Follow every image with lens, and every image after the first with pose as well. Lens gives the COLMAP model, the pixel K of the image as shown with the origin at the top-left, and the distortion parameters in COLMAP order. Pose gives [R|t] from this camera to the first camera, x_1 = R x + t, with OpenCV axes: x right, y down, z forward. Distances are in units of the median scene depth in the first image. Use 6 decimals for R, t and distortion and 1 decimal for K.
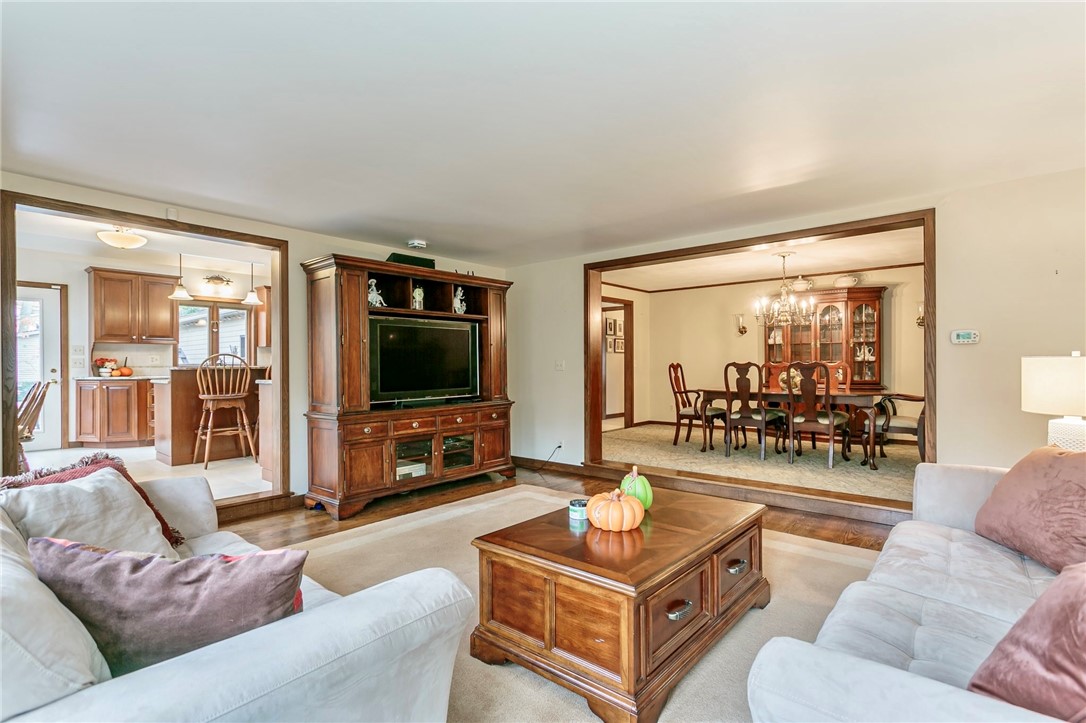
lens RADIAL K [[521.7, 0, 541.7], [0, 521.7, 362.9], [0, 0, 1]] dist [0.004822, 0.001549]
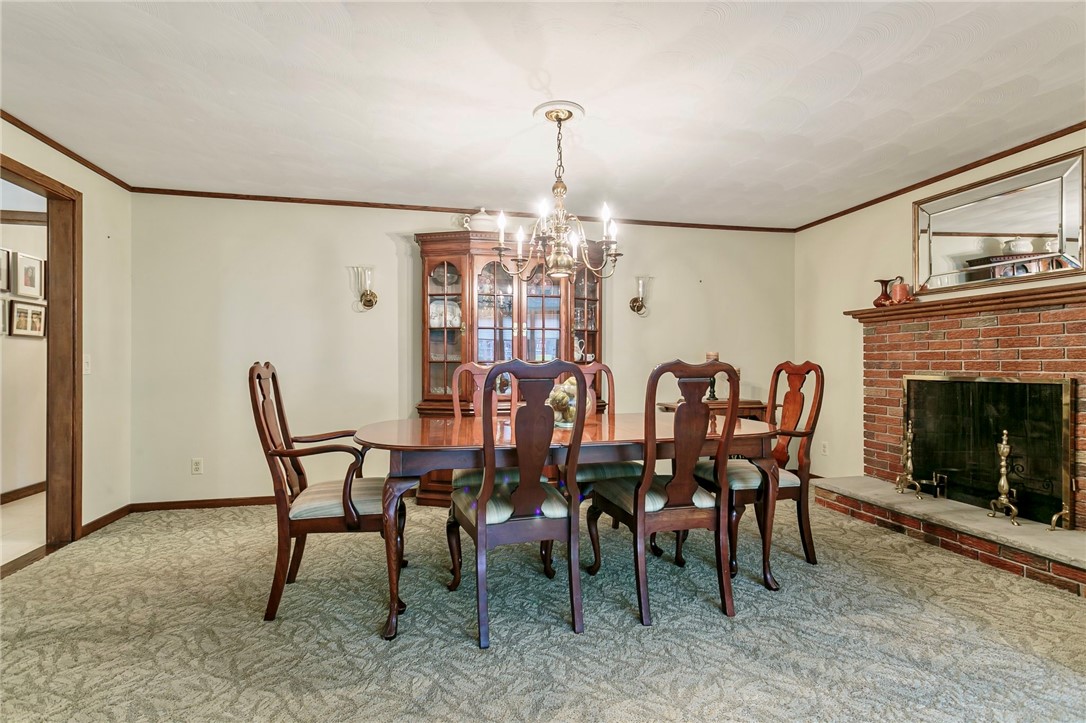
lens RADIAL K [[521.7, 0, 541.7], [0, 521.7, 362.9], [0, 0, 1]] dist [0.004822, 0.001549]
pose [[0.602210, 0.003633, 0.798329, 0.074635], [-0.000618, 0.999991, -0.004085, 0.001025], [-0.798337, 0.001967, 0.602208, 0.506130]]
